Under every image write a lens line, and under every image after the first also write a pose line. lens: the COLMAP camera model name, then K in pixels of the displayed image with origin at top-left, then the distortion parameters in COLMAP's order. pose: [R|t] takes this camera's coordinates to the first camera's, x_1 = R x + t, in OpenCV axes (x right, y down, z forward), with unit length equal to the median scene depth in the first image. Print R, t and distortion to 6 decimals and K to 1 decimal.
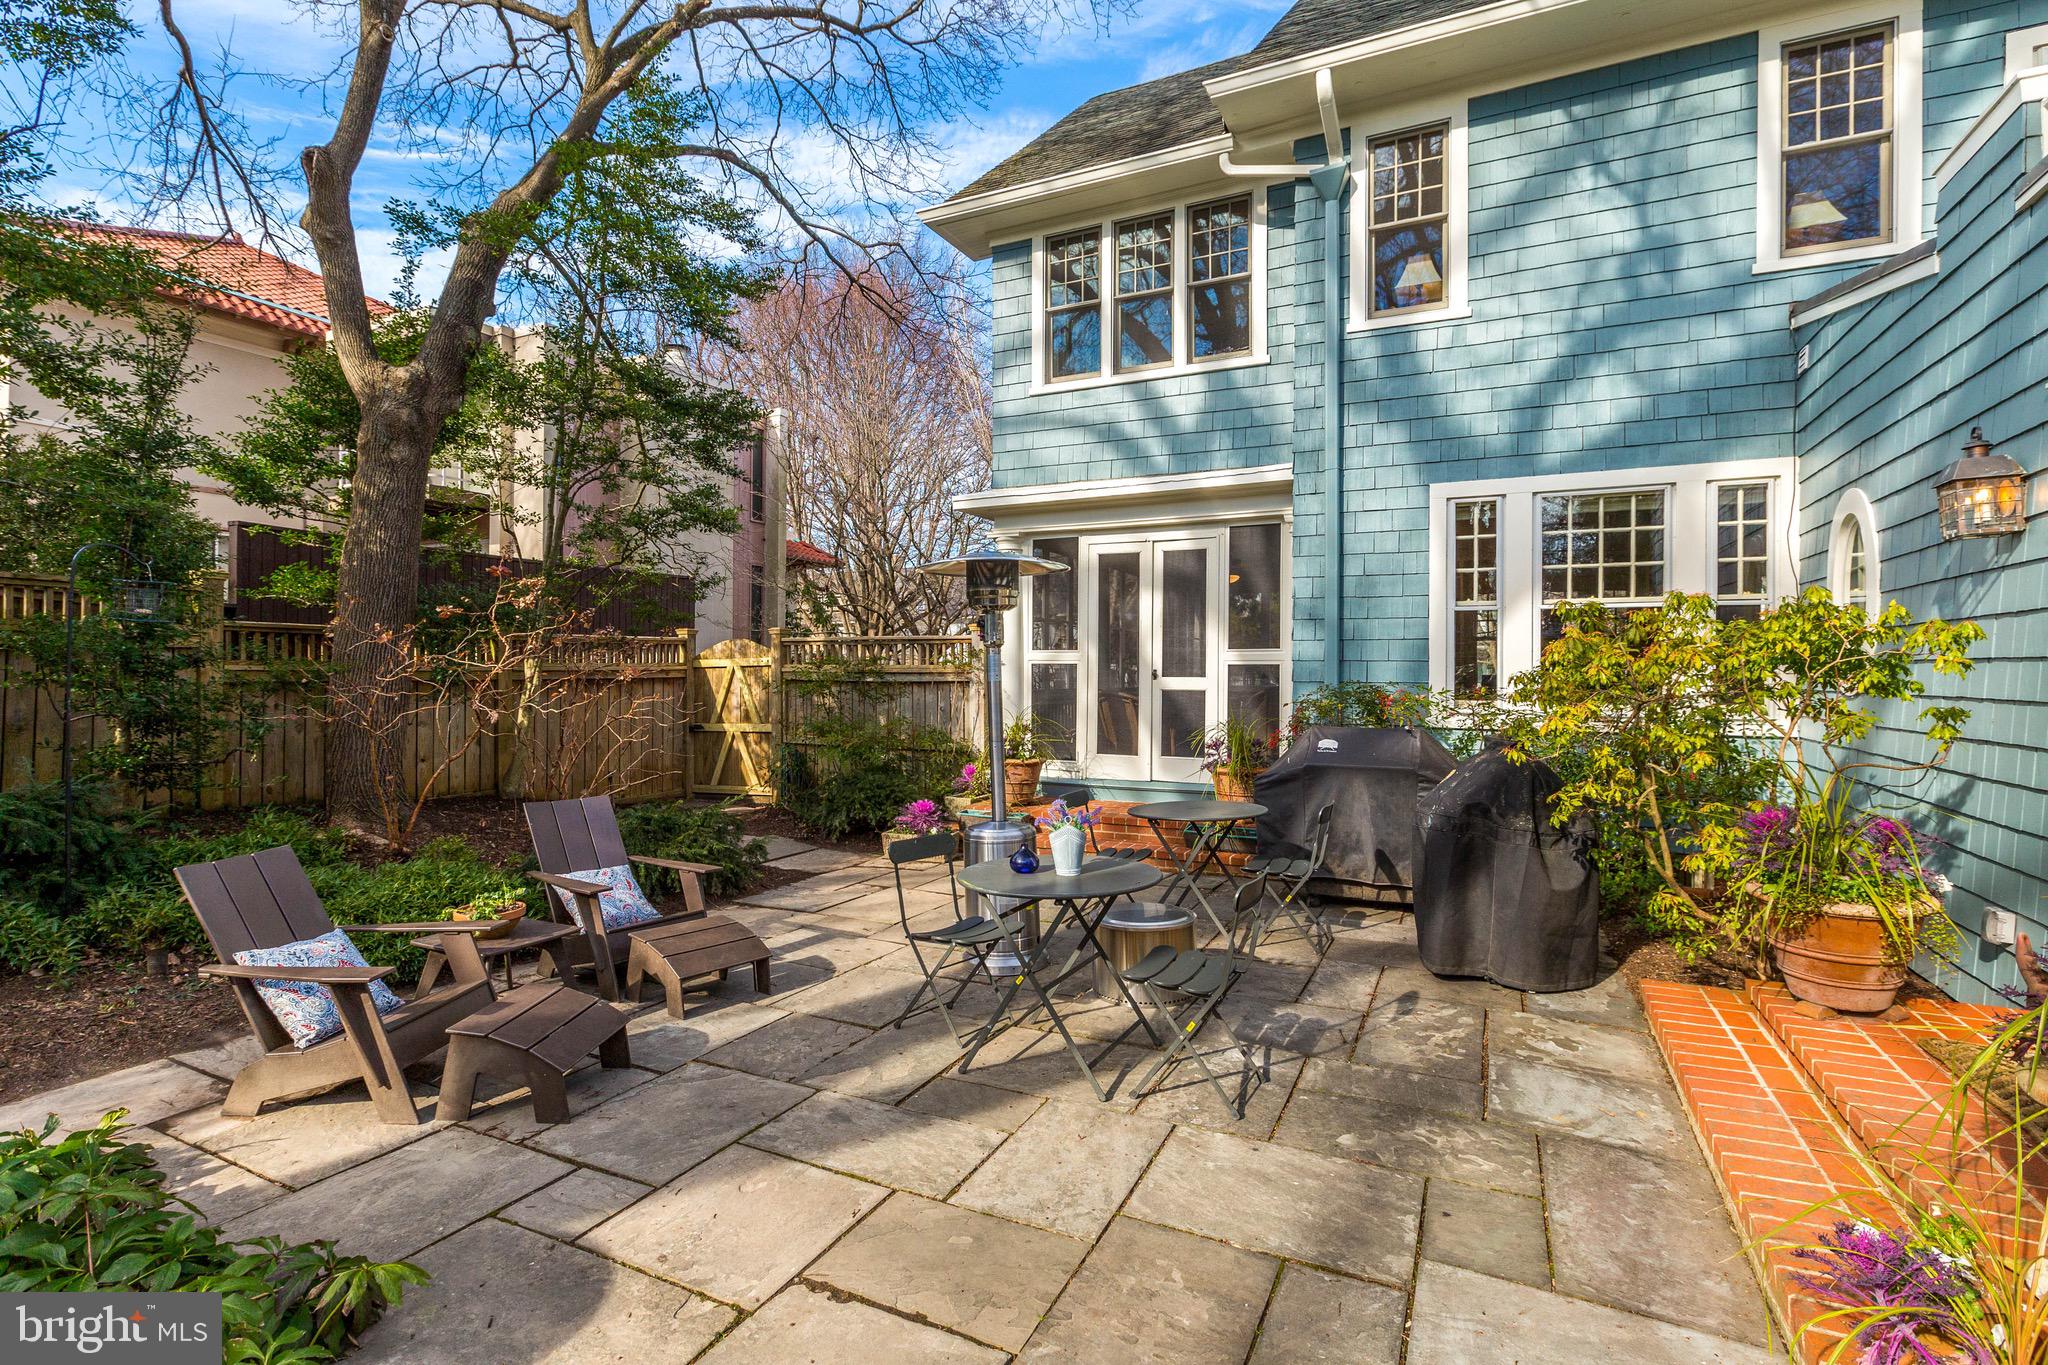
lens RADIAL K [[952.5, 0, 946.4], [0, 952.5, 667.4], [0, 0, 1]] dist [-0.000575, -0.000191]
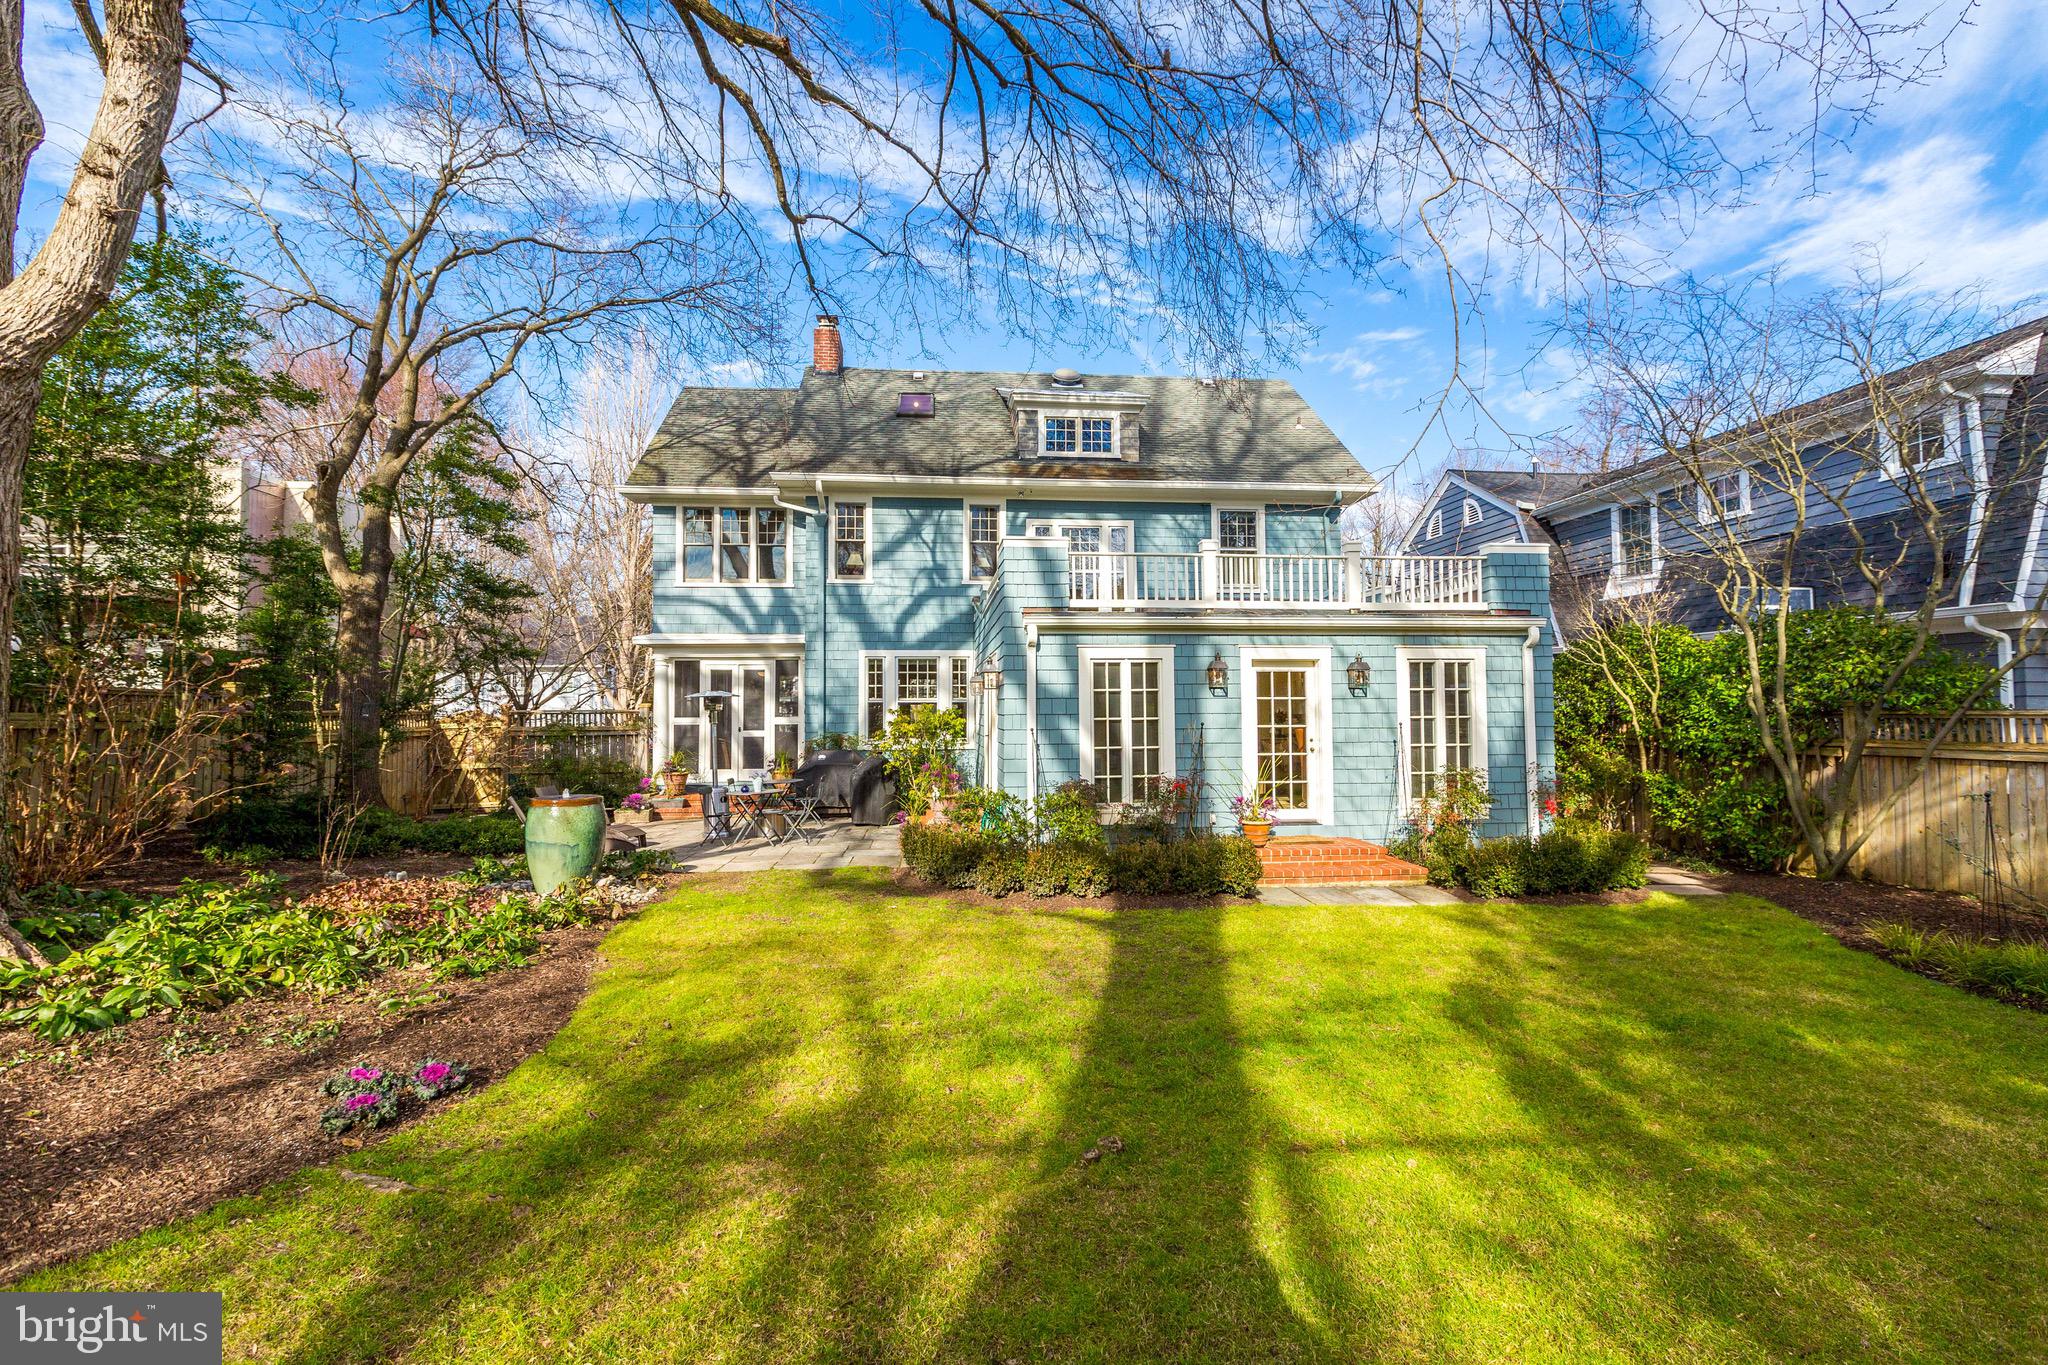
lens RADIAL K [[940.4, 0, 1006.7], [0, 940.4, 676.1], [0, 0, 1]] dist [-0.002061, 0.000775]
pose [[0.840973, 0.009540, 0.540993, -0.457395], [0.008577, 0.999484, -0.030959, -0.045161], [-0.541010, 0.030676, 0.840457, -1.175154]]
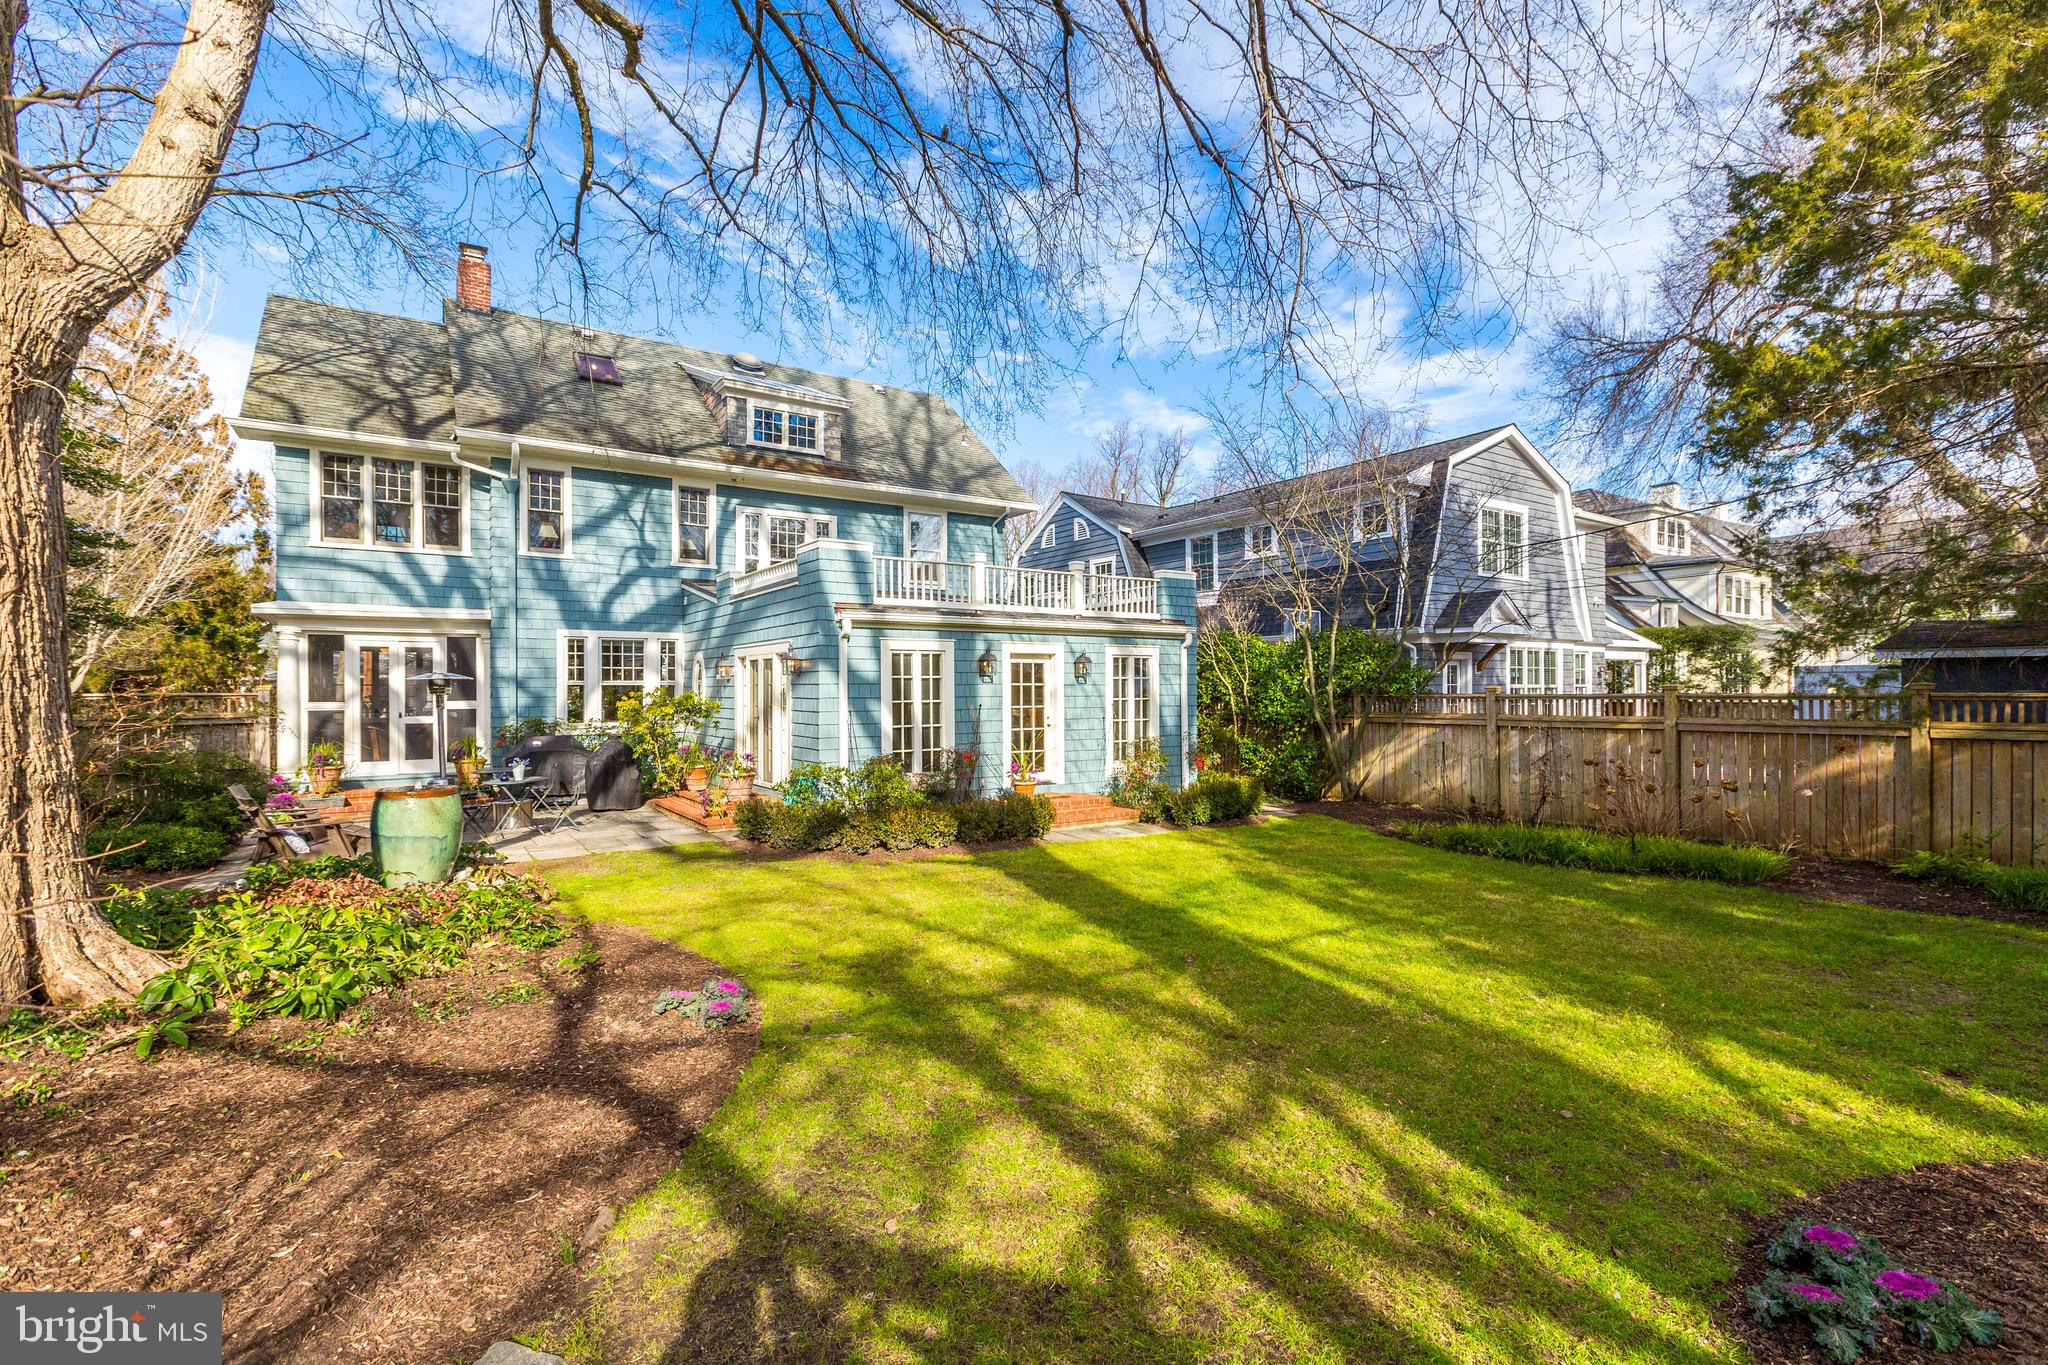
lens RADIAL K [[969.3, 0, 1042.2], [0, 969.3, 683.4], [0, 0, 1]] dist [0.001465, 0.000175]
pose [[0.454012, -0.003164, 0.890990, -0.993110], [0.004008, 0.999991, 0.001509, -0.057365], [-0.890986, 0.002886, 0.454021, -1.048809]]
